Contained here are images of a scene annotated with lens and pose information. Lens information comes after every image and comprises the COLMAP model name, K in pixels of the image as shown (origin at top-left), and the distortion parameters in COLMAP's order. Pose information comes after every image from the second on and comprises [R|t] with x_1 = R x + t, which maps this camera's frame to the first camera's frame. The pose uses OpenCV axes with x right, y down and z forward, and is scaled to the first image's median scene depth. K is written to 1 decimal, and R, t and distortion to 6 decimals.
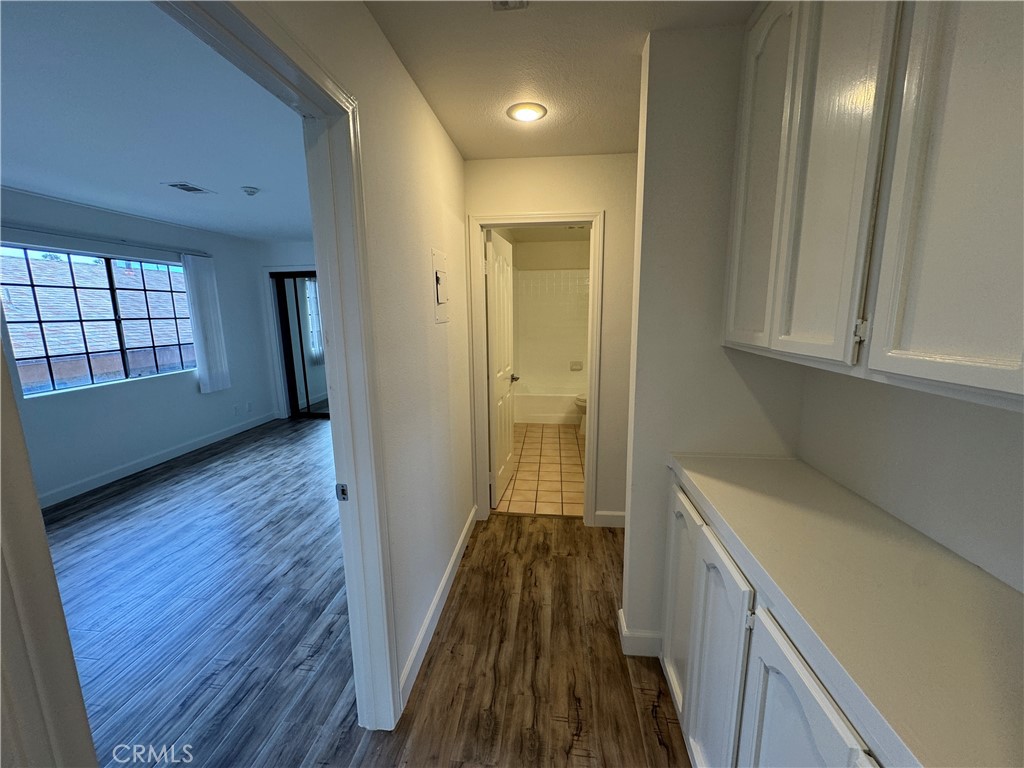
lens RADIAL K [[413.3, 0, 512.3], [0, 413.3, 383.9], [0, 0, 1]] dist [-0.003327, -0.000642]
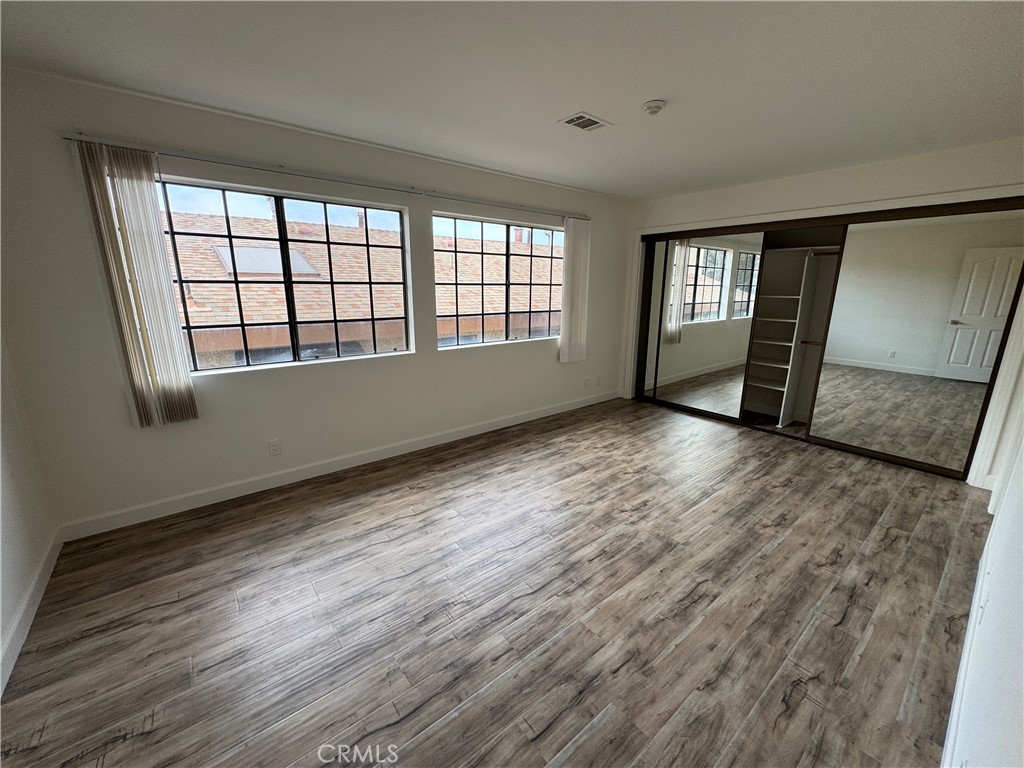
lens RADIAL K [[413.3, 0, 516.7], [0, 413.3, 384.5], [0, 0, 1]] dist [-0.003327, -0.000642]
pose [[0.720355, 0.184443, -0.668633, -0.189953], [-0.139775, 0.982821, 0.120525, -0.035758], [0.679376, 0.006637, 0.733760, 0.247539]]
